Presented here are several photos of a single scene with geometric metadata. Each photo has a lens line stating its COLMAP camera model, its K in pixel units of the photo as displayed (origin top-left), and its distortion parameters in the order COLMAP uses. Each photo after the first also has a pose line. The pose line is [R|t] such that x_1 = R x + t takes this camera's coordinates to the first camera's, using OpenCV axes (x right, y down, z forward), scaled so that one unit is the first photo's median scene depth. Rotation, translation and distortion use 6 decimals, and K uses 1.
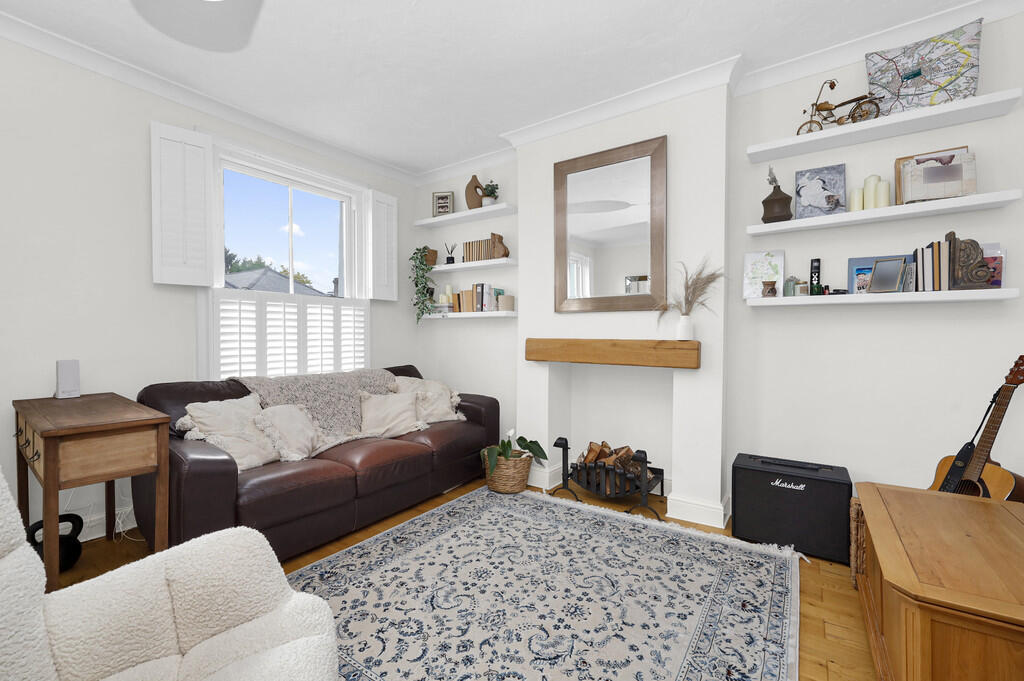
lens RADIAL K [[425.2, 0, 506.4], [0, 425.2, 334.7], [0, 0, 1]] dist [-0.000261, 0.000184]
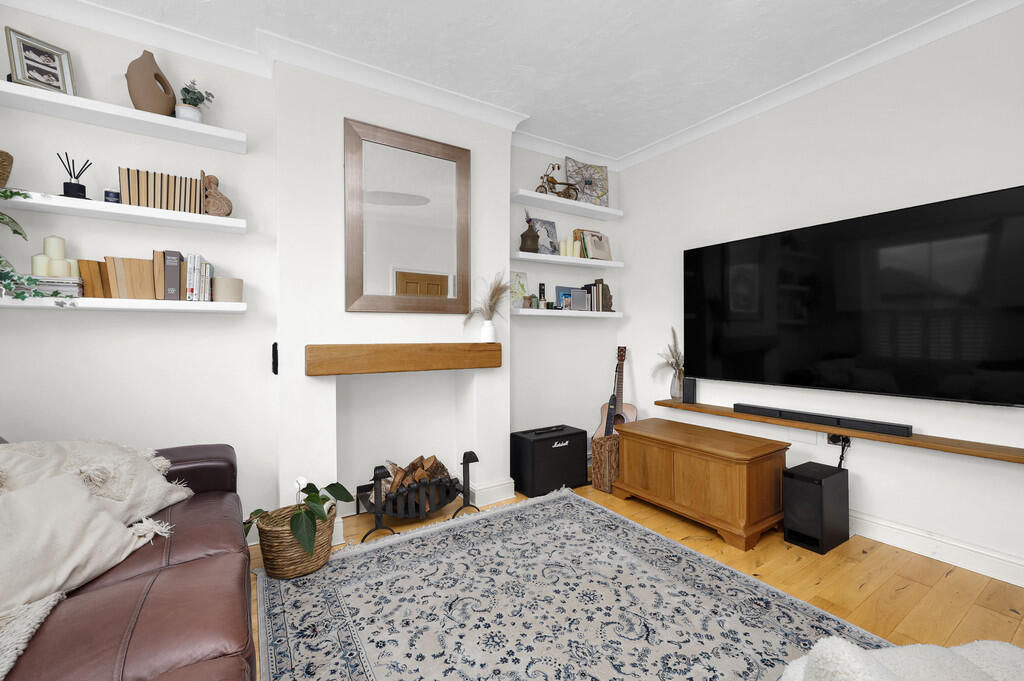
lens RADIAL K [[428.5, 0, 512.0], [0, 428.5, 340.5], [0, 0, 1]] dist [0.000715, 0.000427]
pose [[0.387002, -0.013043, 0.921987, -0.651802], [0.006090, 0.999914, 0.011589, -0.005703], [-0.922059, 0.001130, 0.387048, 0.553042]]
